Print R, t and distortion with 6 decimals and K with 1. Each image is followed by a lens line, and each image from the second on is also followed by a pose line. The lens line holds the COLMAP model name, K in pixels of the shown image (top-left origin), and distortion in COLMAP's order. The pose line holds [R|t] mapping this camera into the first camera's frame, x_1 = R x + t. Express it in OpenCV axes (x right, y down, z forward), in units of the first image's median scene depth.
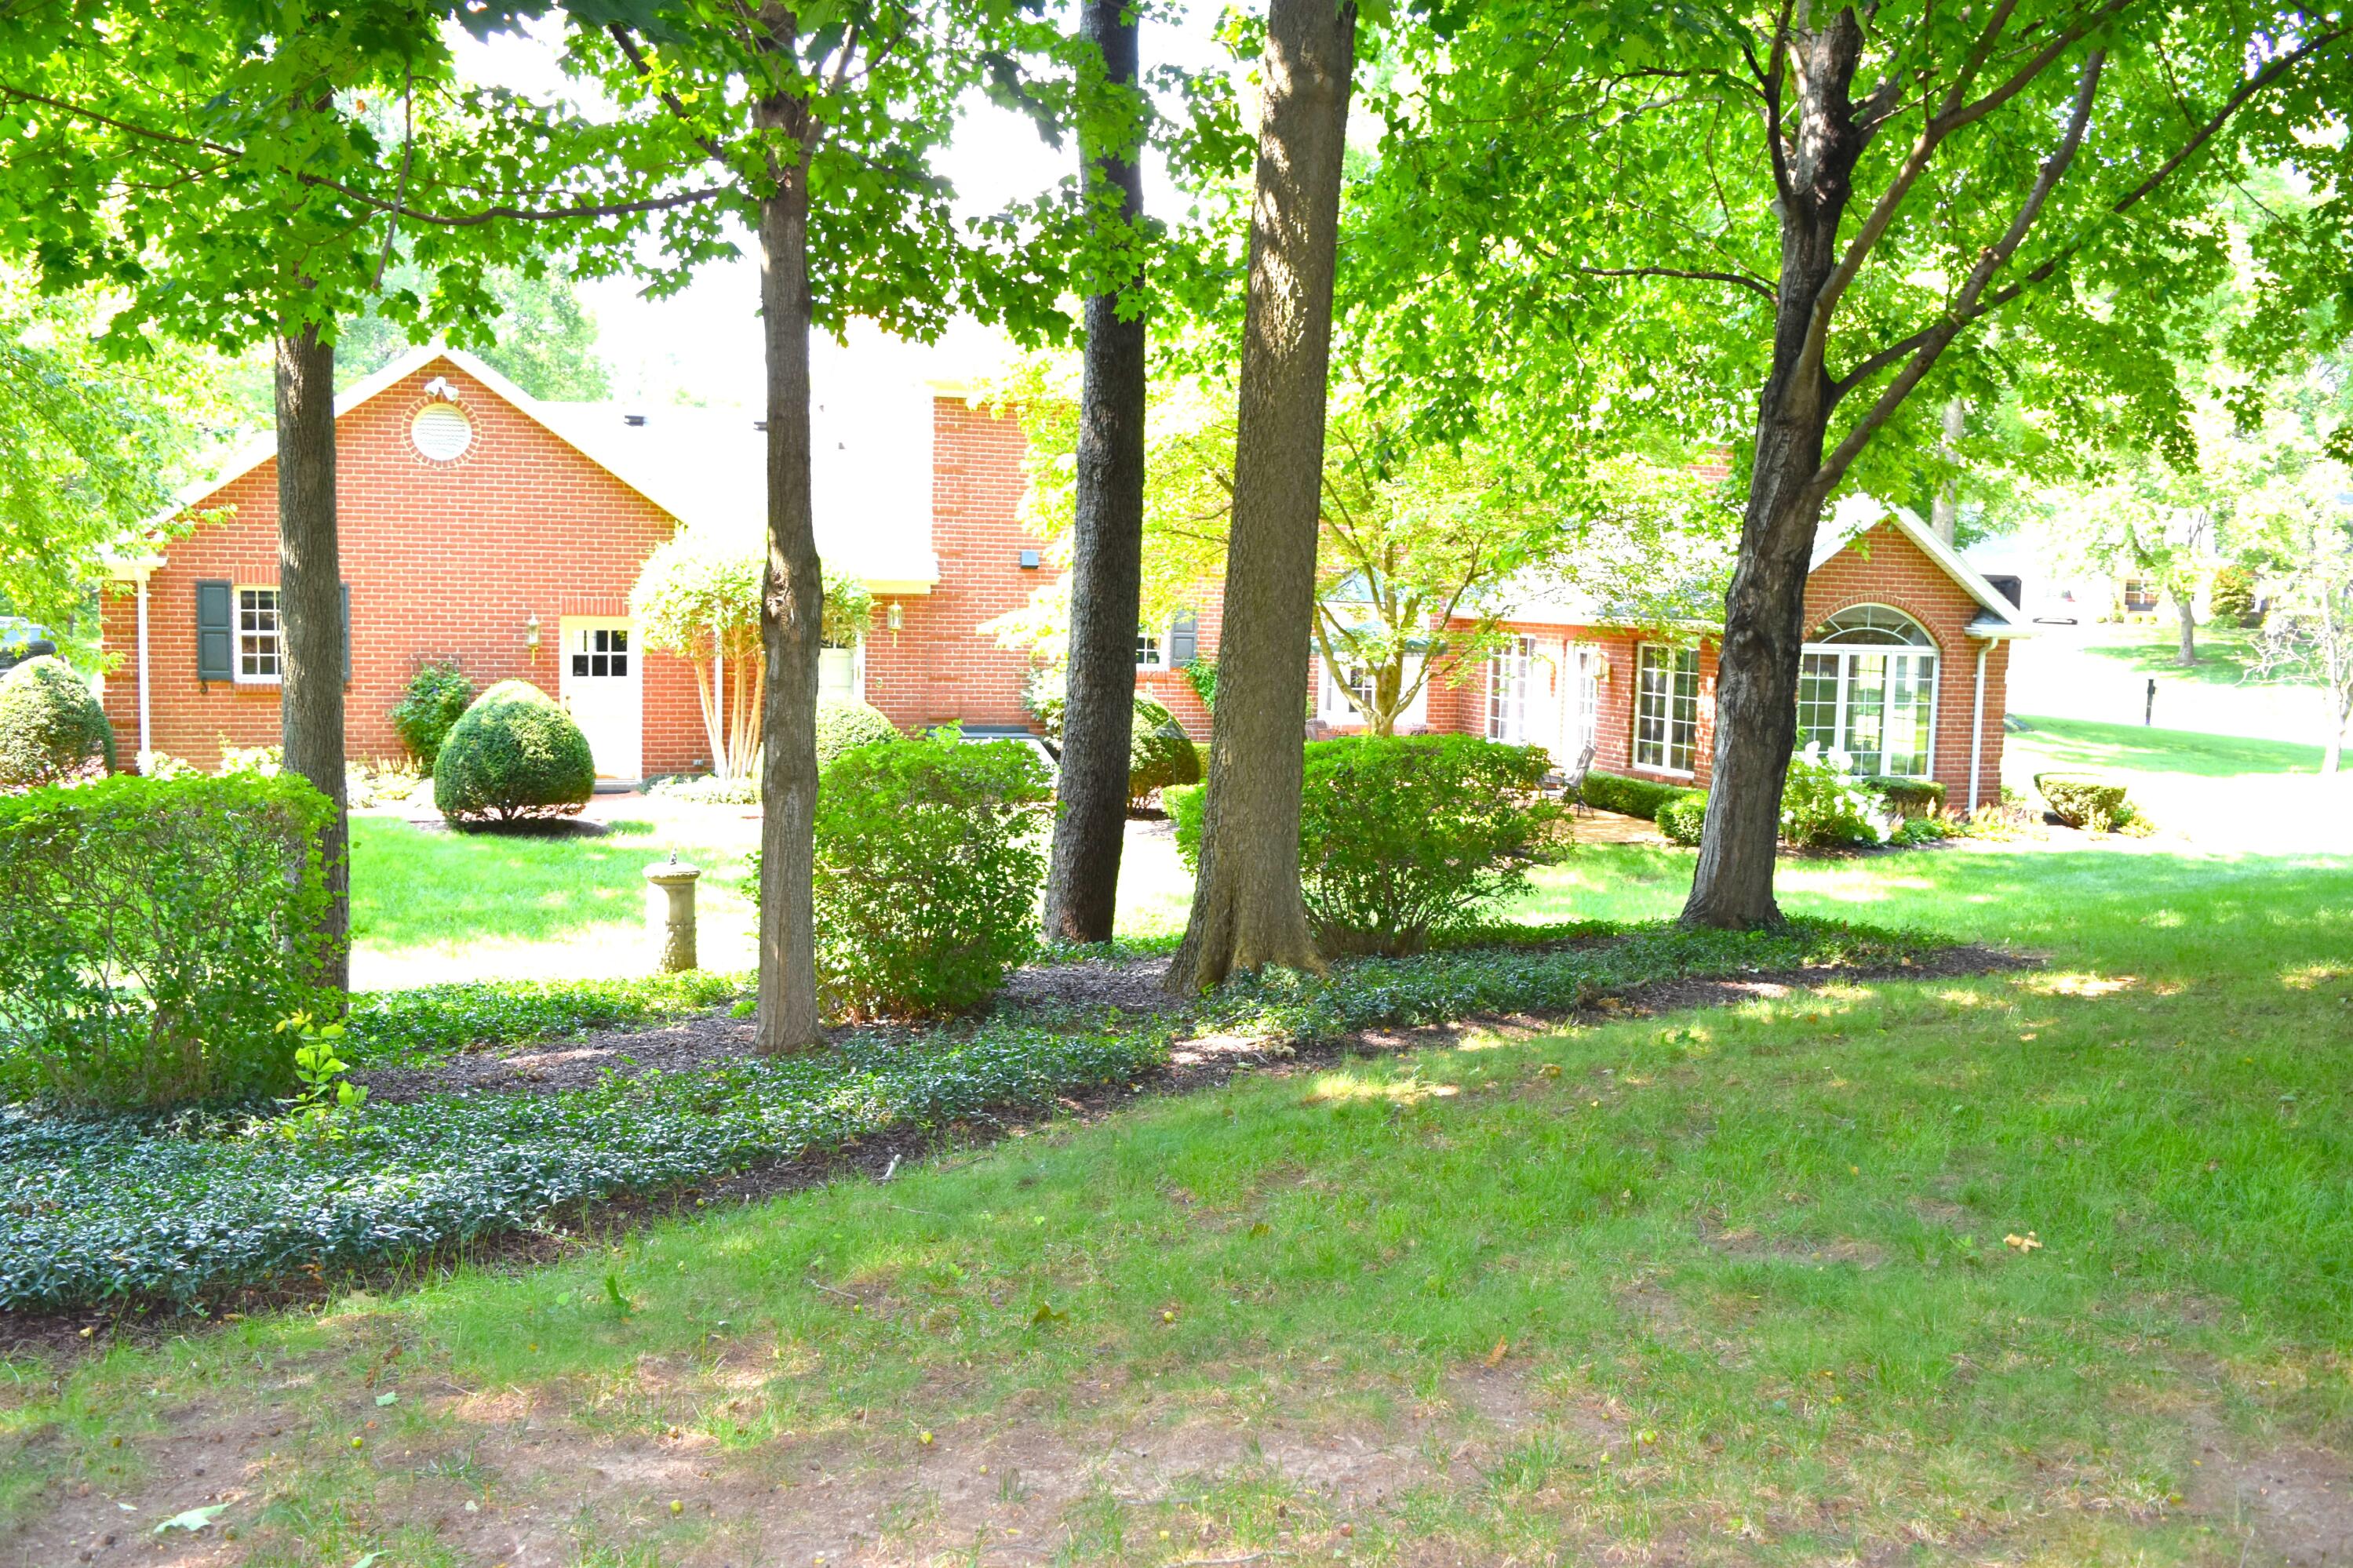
lens RADIAL K [[1951.7, 0, 1182.7], [0, 1951.7, 777.2], [0, 0, 1]] dist [-0.085663, 0.004256]
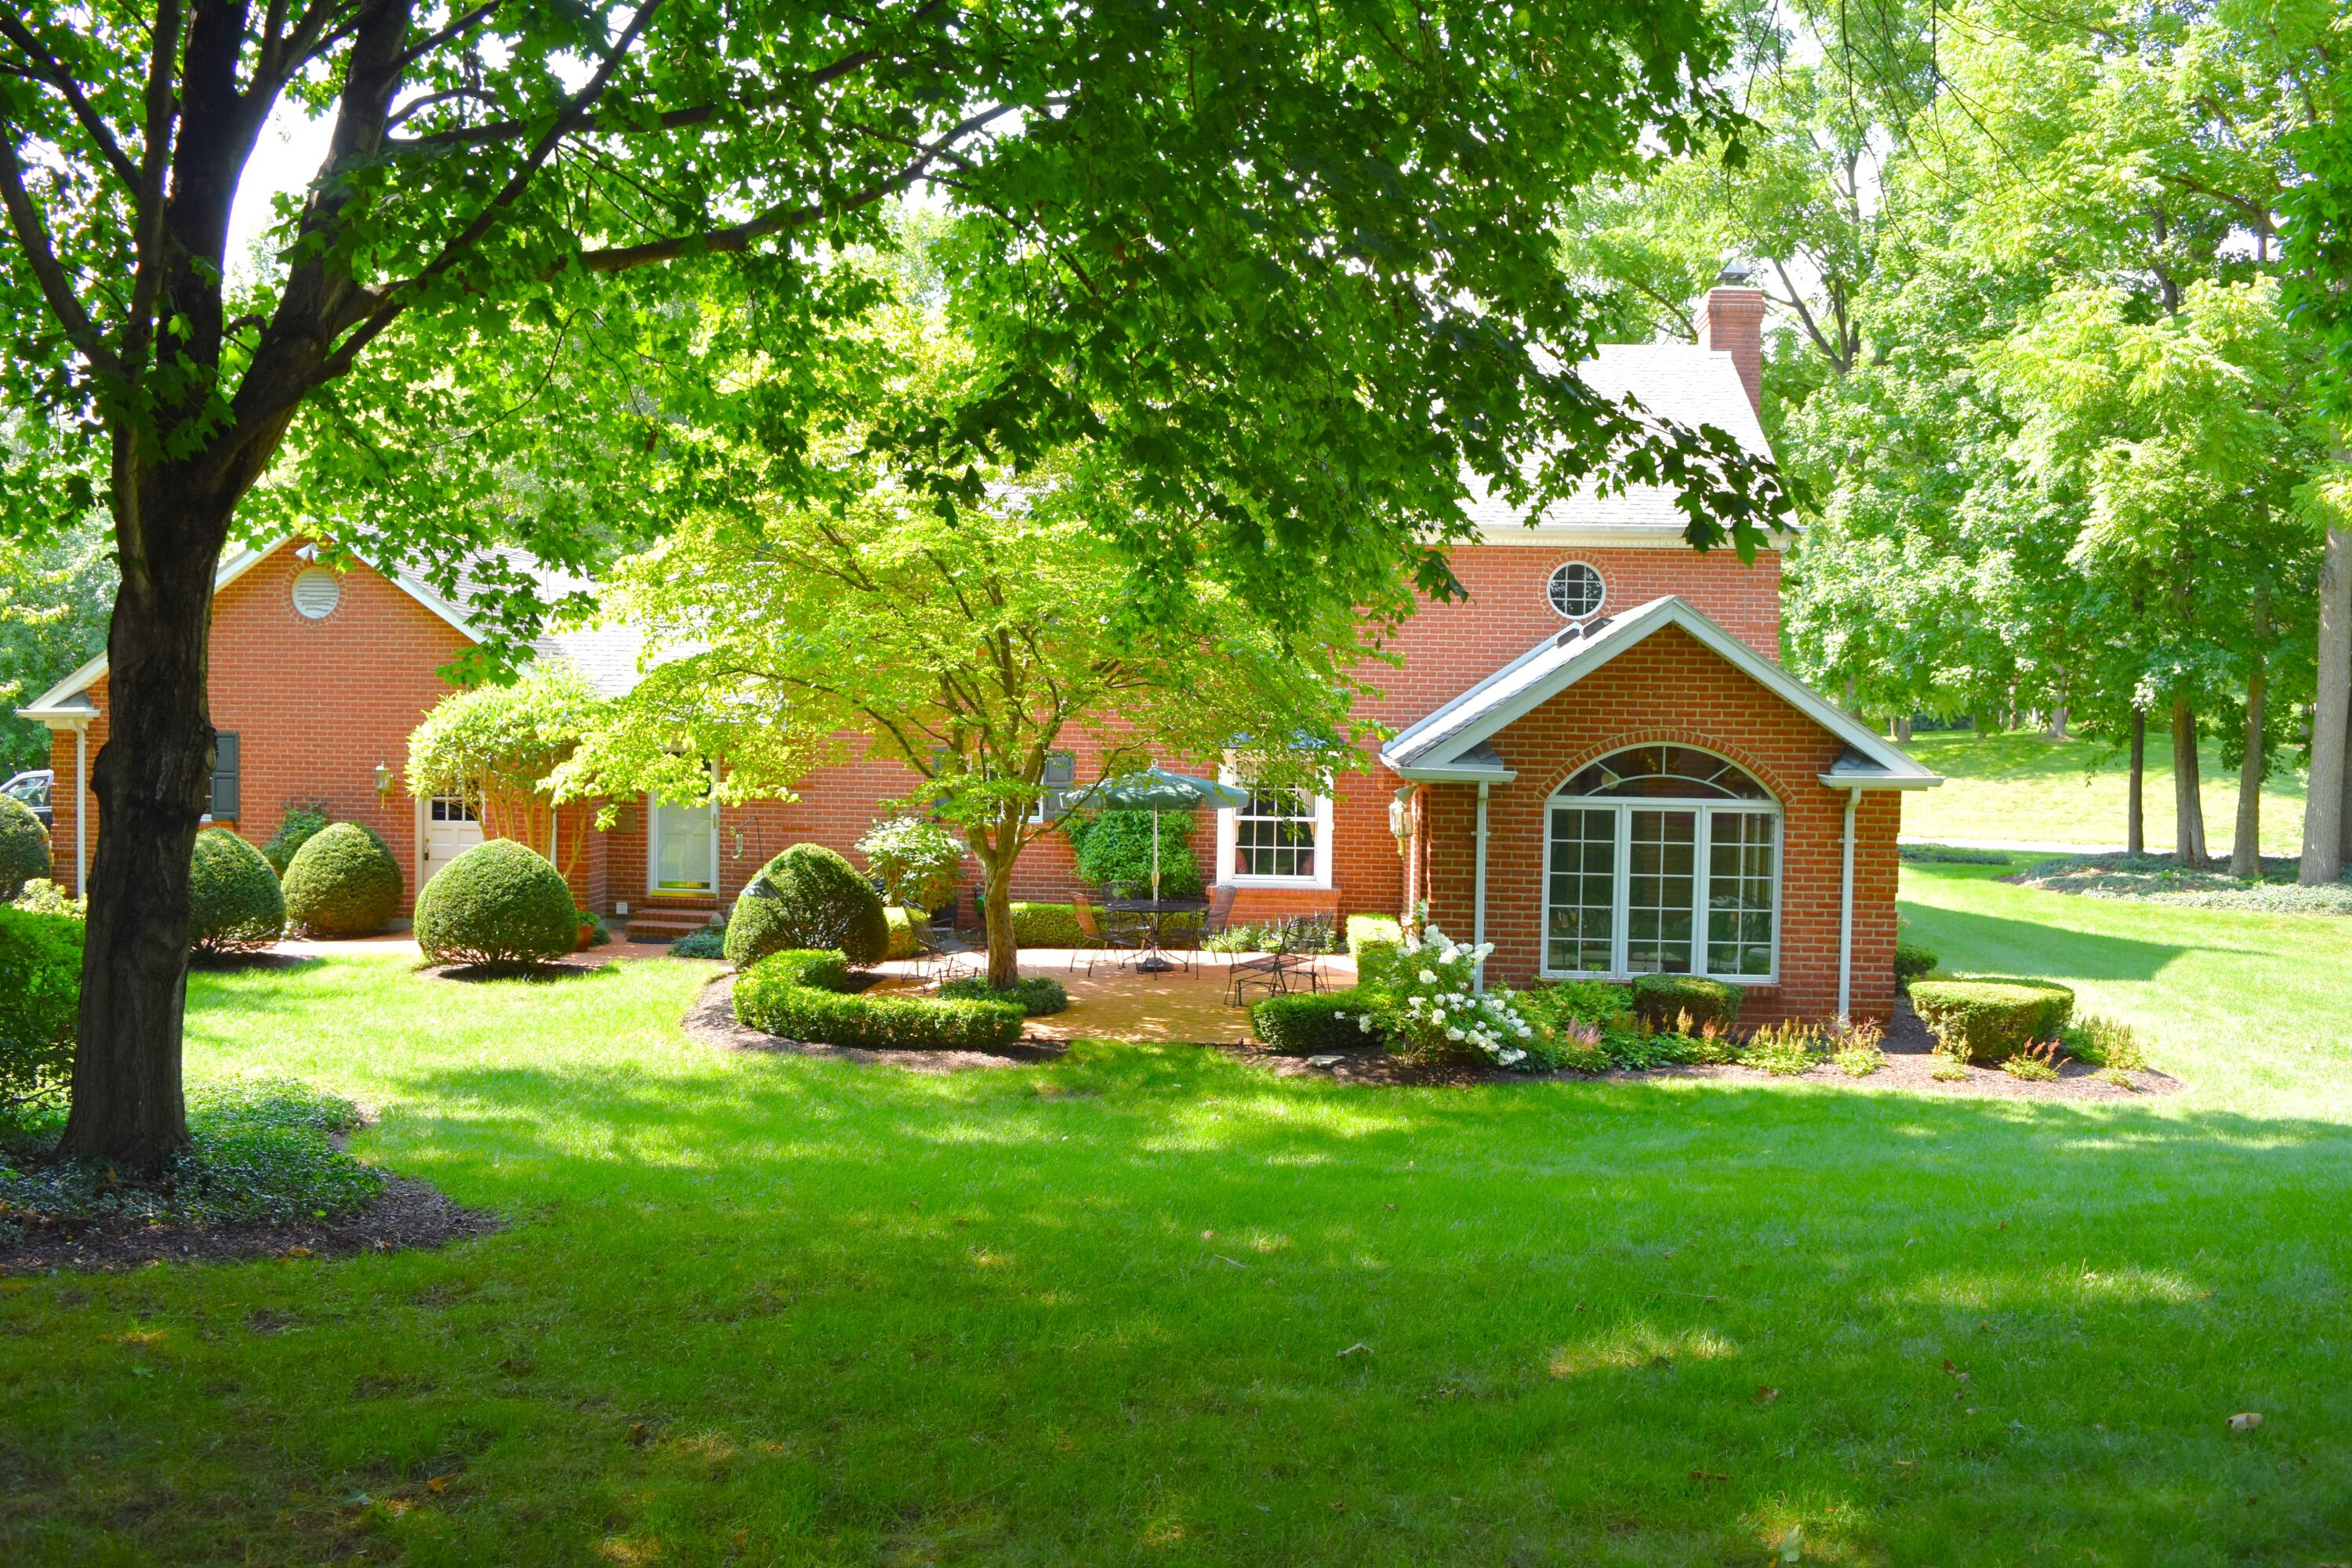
lens RADIAL K [[1879.3, 0, 1176.0], [0, 1879.3, 784.0], [0, 0, 1]] dist [-0.090348, 0.004155]
pose [[0.909332, 0.003993, -0.416053, 0.470440], [-0.034928, 0.997157, -0.066770, -0.018431], [0.414604, 0.075248, 0.906886, 0.255428]]
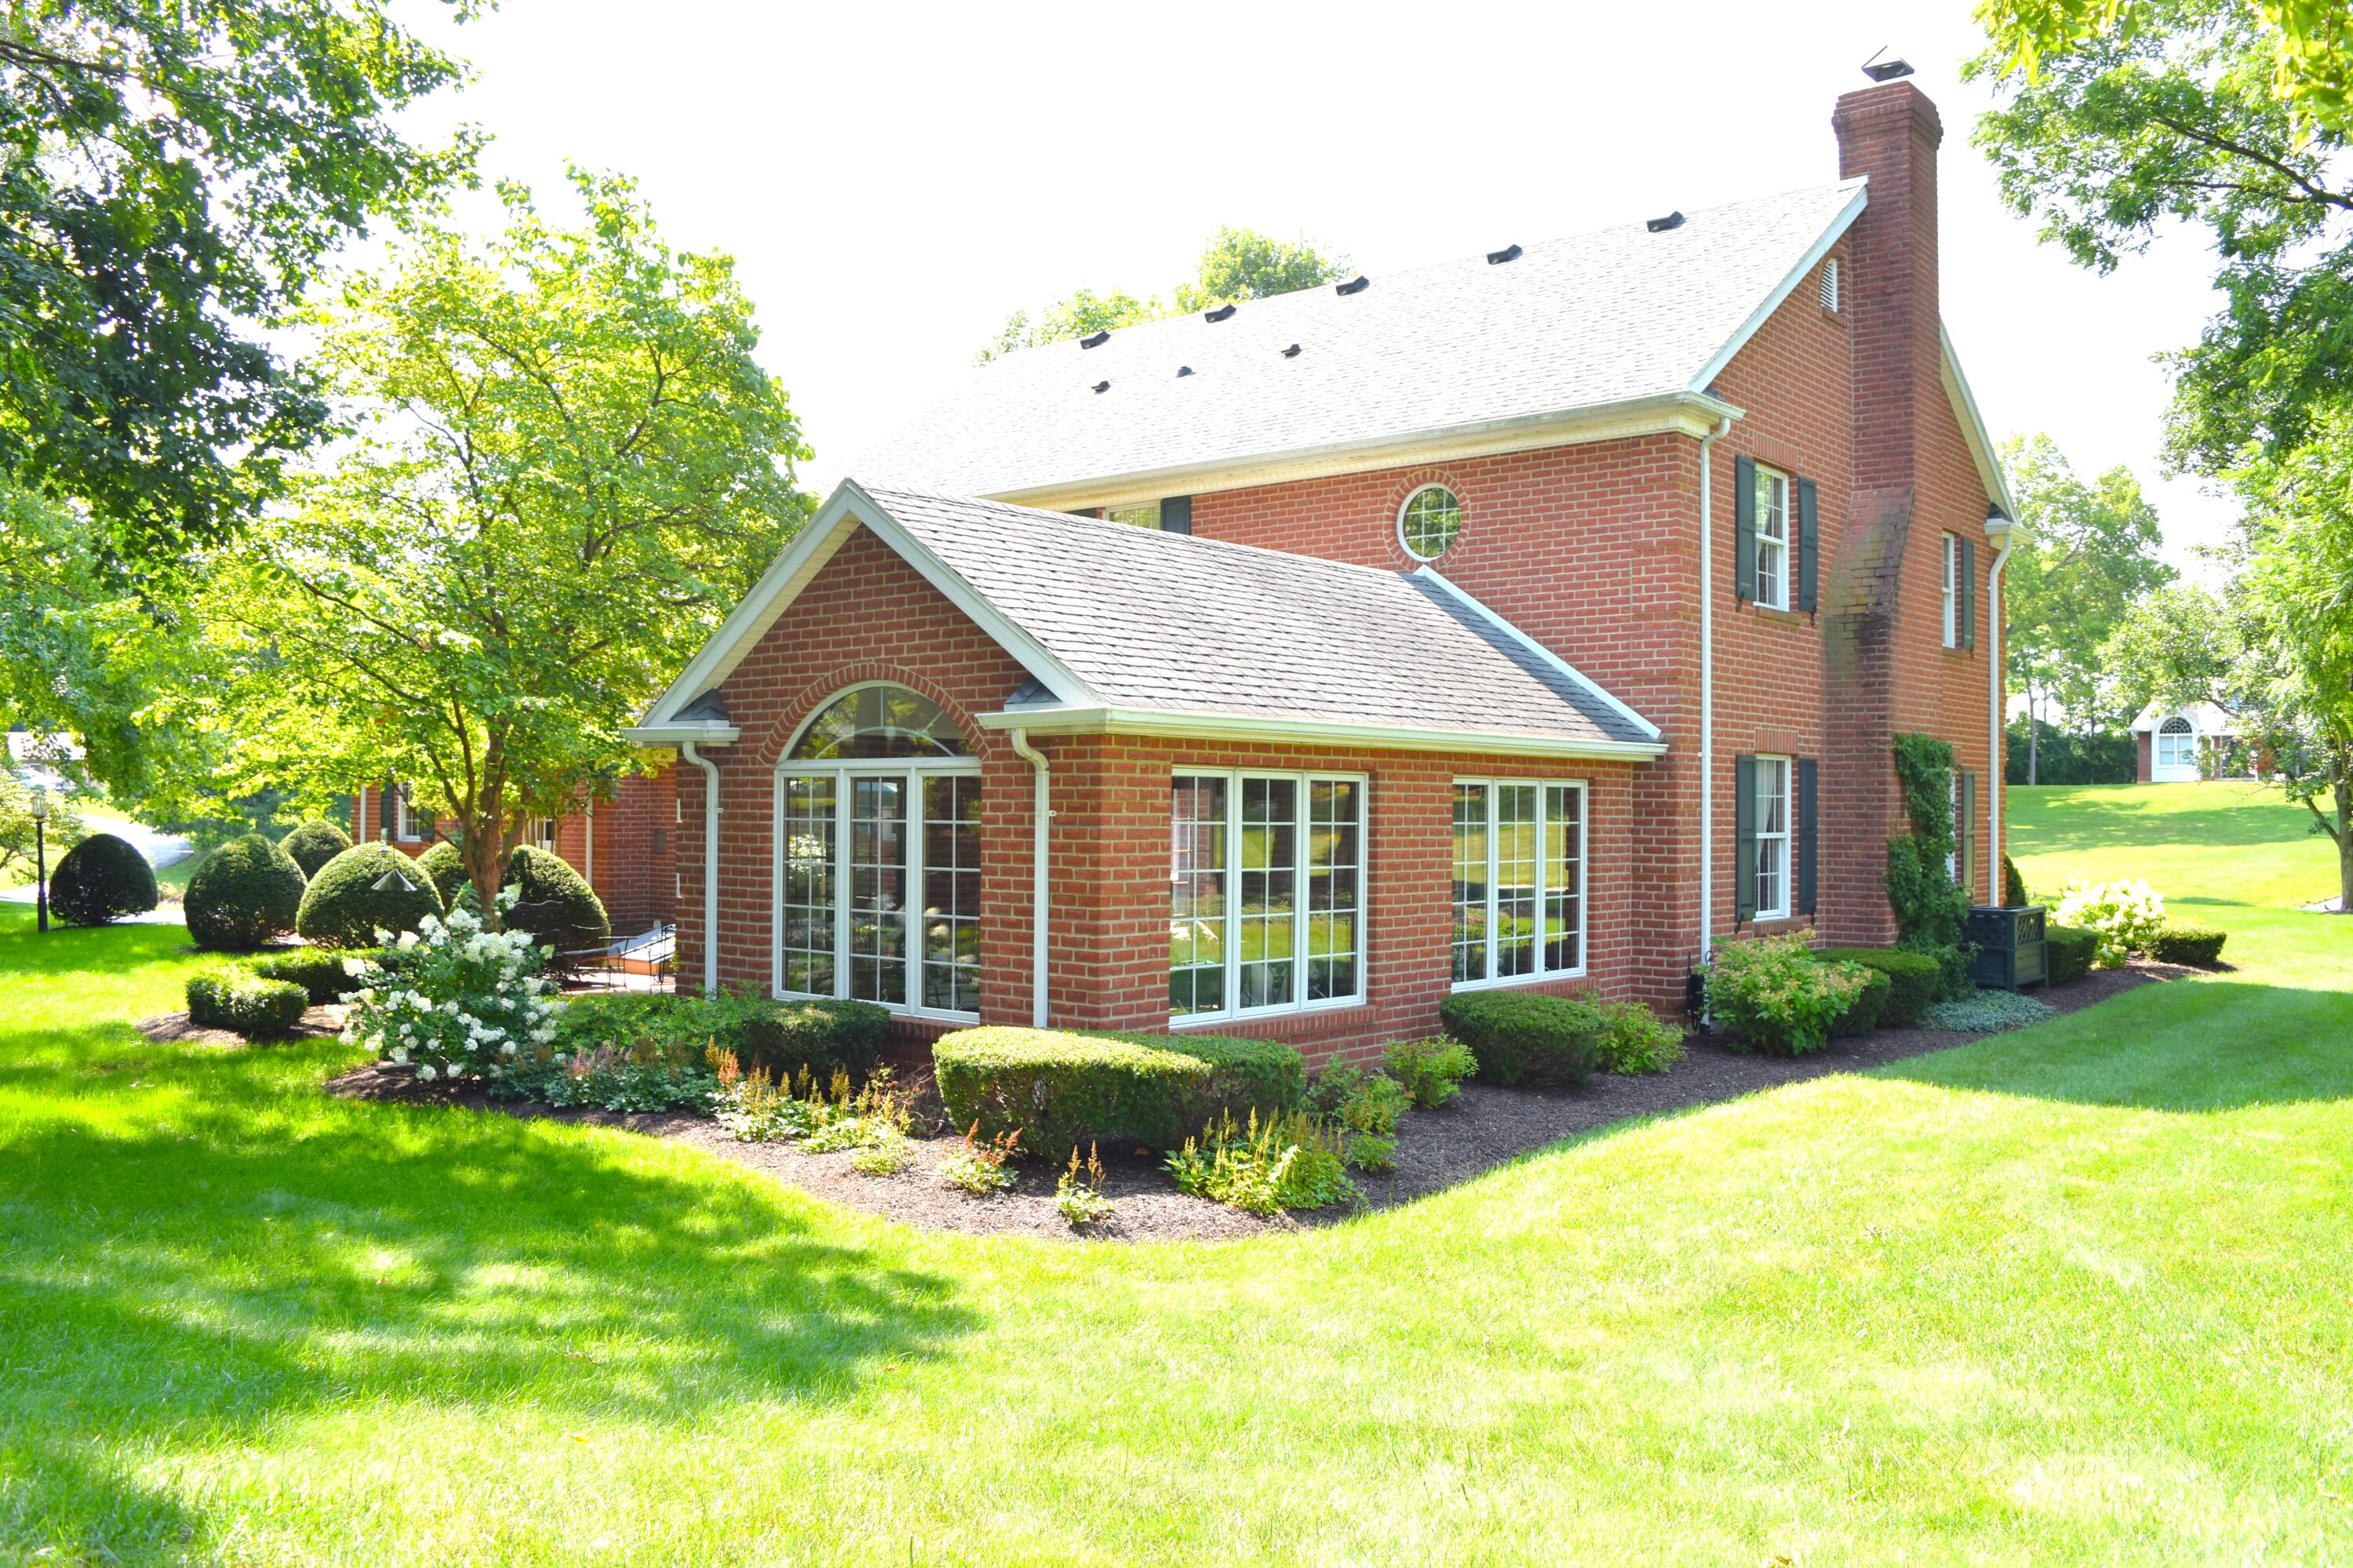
lens RADIAL K [[1879.9, 0, 1176.5], [0, 1879.9, 784.0], [0, 0, 1]] dist [-0.090348, 0.004155]
pose [[0.490140, -0.033215, -0.871010, 0.828753], [-0.080869, 0.993231, -0.083383, -0.023597], [0.867884, 0.111307, 0.484136, 0.793623]]
